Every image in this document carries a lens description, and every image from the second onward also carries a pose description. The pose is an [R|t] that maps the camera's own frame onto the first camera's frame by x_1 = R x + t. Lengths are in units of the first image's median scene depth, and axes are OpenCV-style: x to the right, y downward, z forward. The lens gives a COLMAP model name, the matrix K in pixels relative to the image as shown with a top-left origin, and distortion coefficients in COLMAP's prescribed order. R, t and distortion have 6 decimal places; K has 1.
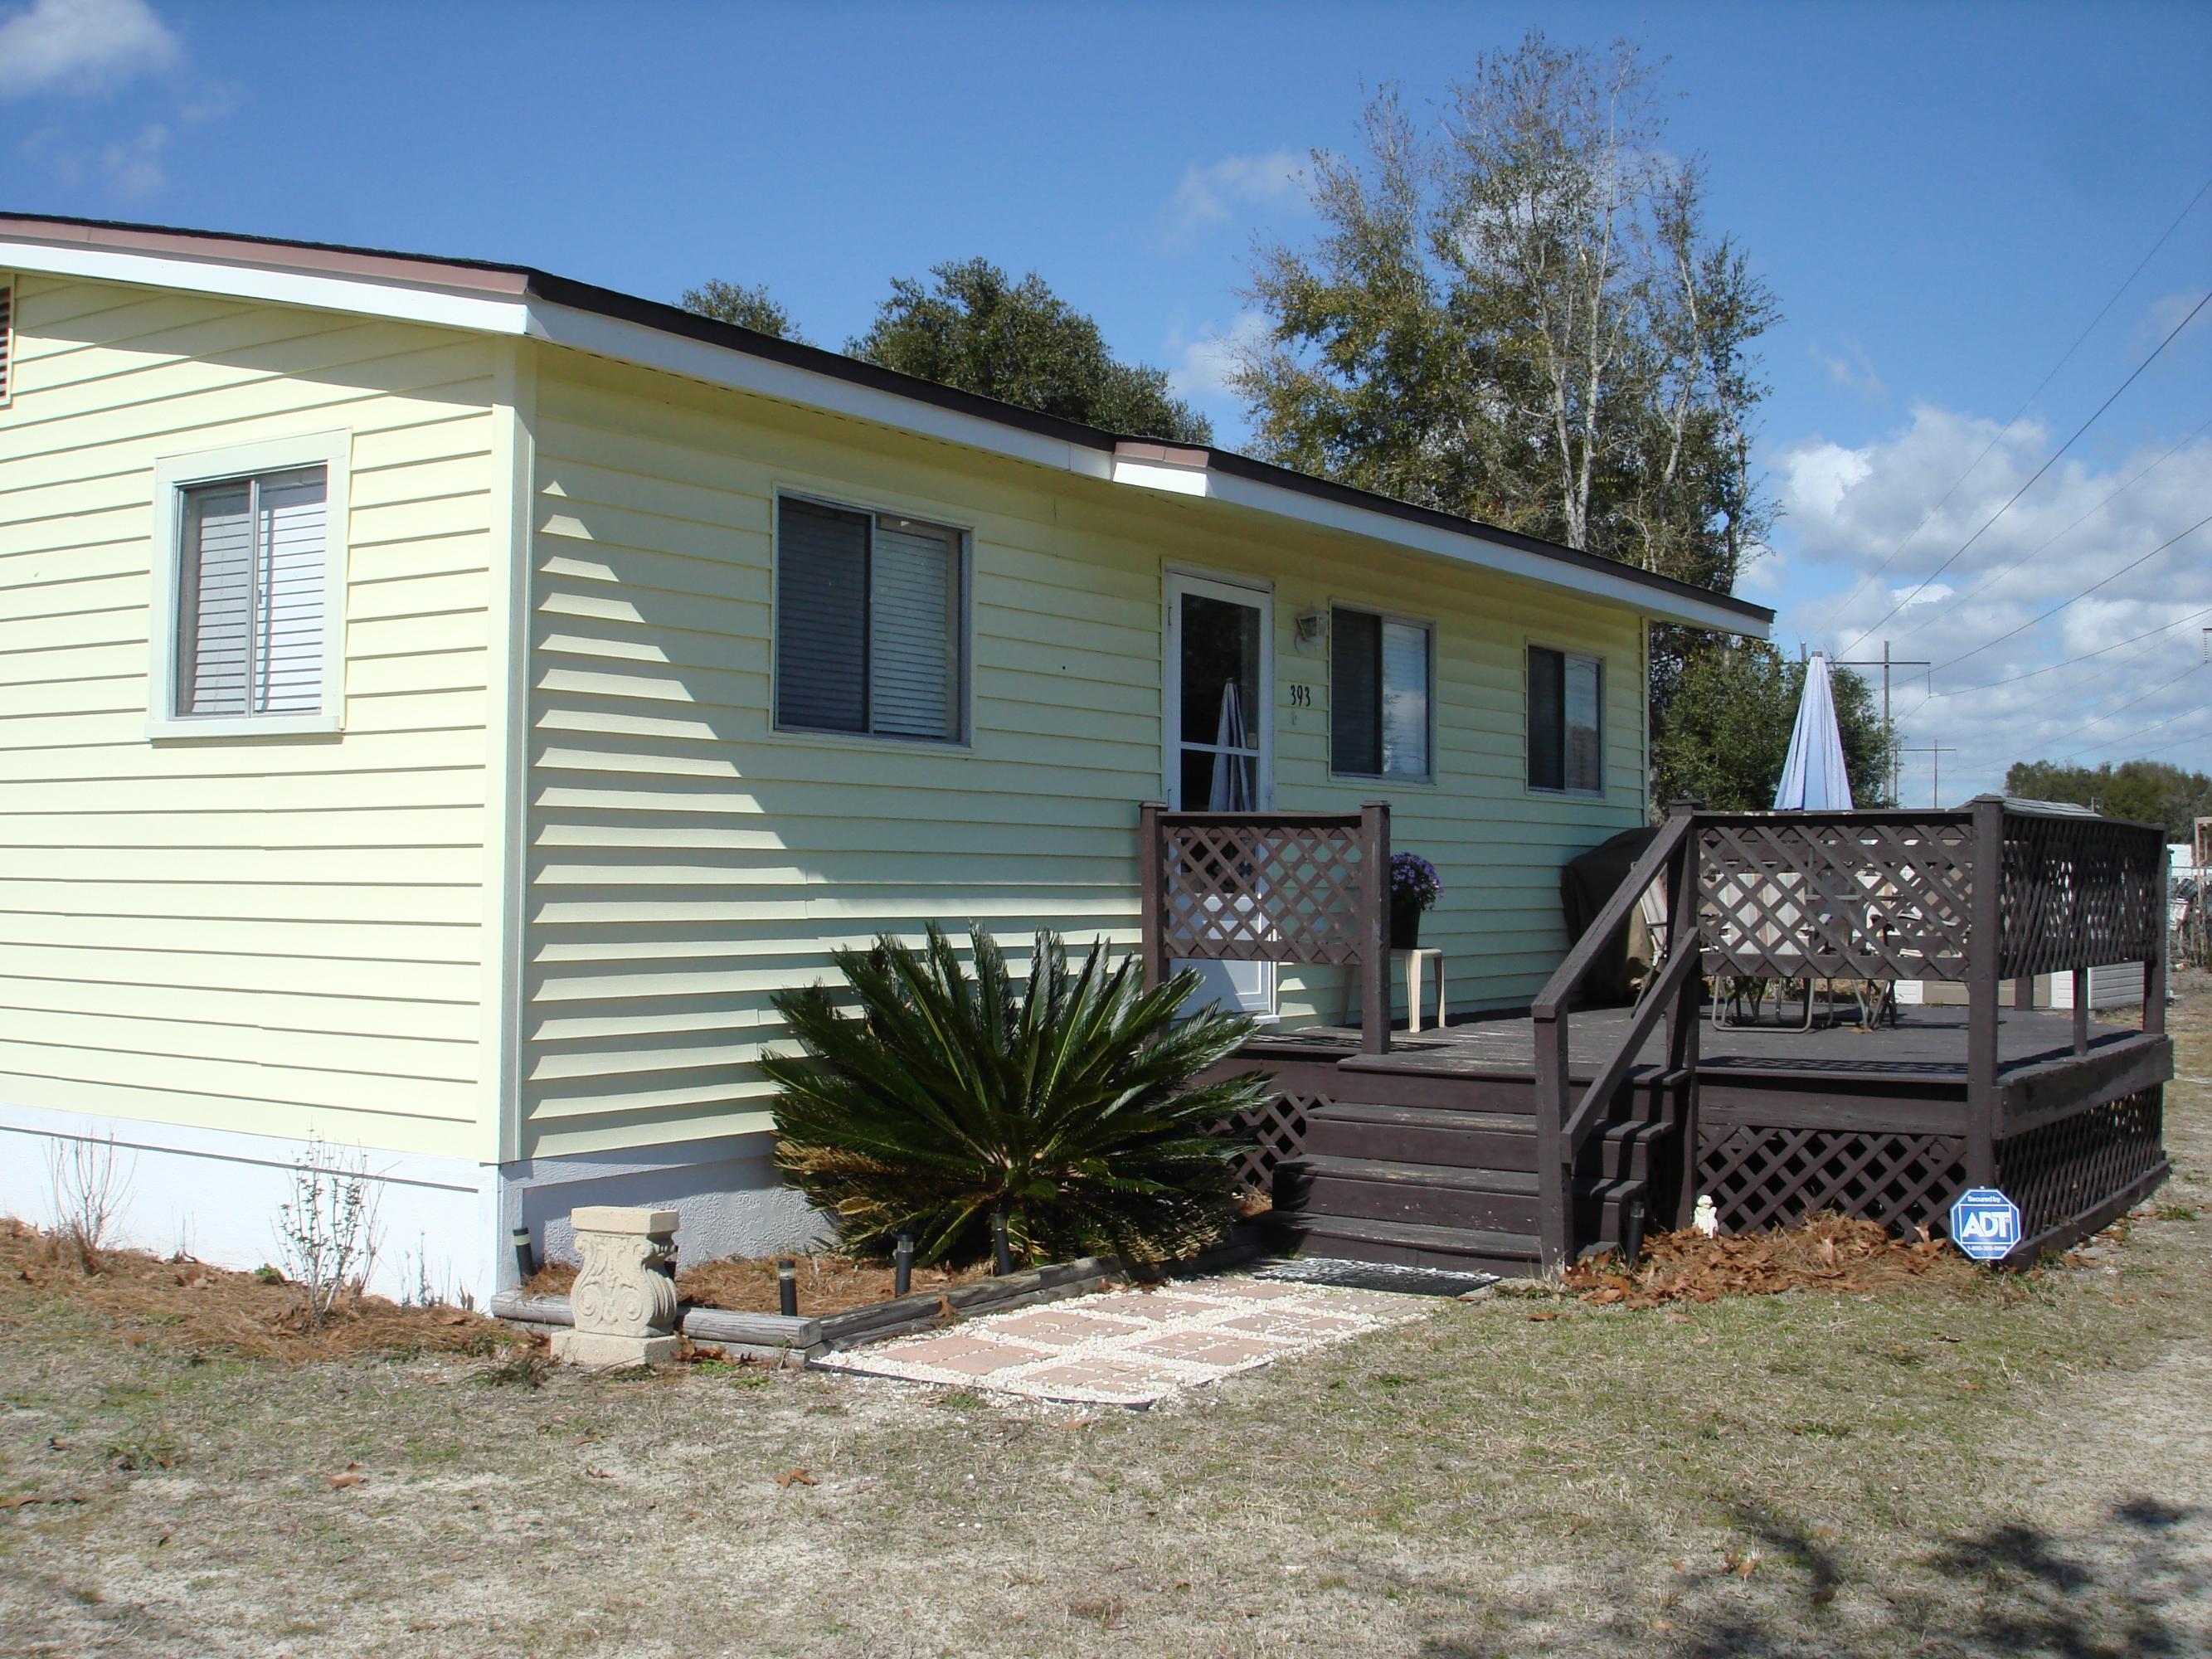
lens RADIAL K [[2399.5, 0, 1106.0], [0, 2399.5, 863.1], [0, 0, 1]] dist [-0.042649, -0.211949]
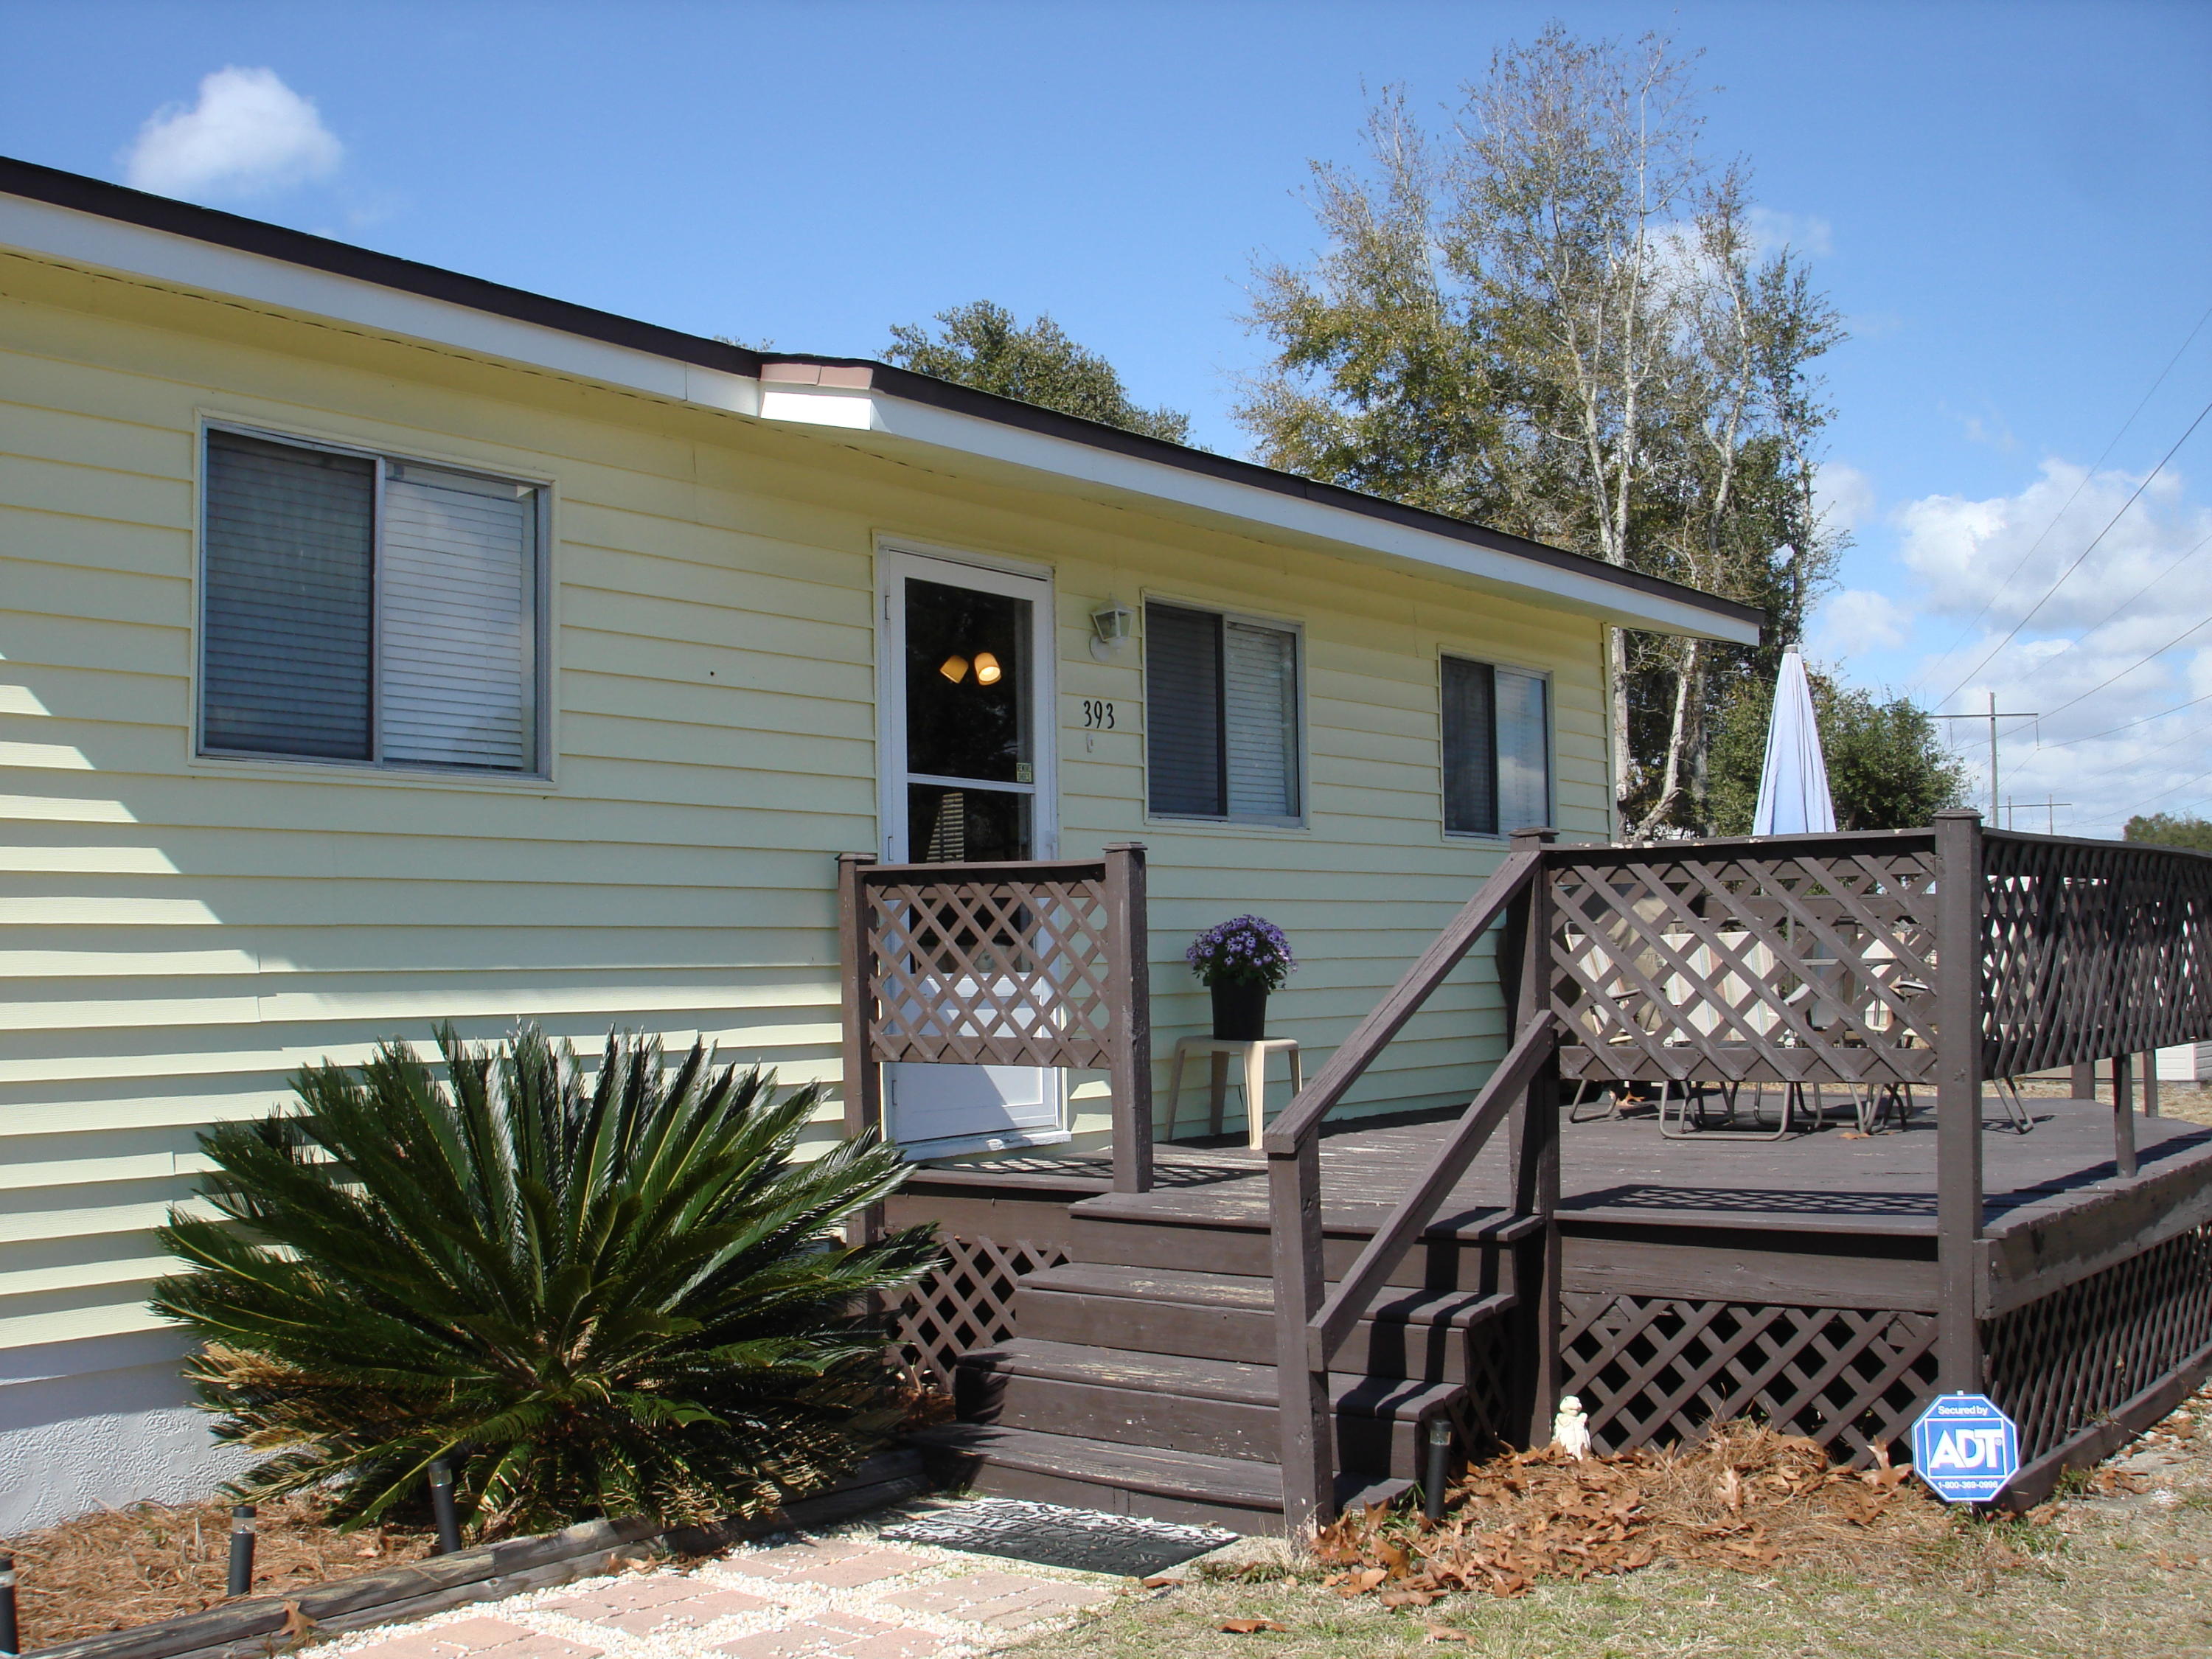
lens RADIAL K [[2399.3, 0, 1106.0], [0, 2399.3, 863.1], [0, 0, 1]] dist [-0.042649, -0.211949]
pose [[0.998633, -0.022178, -0.047325, 0.139200], [0.020612, 0.999231, -0.033345, 0.004313], [0.048028, 0.032324, 0.998323, 0.270638]]
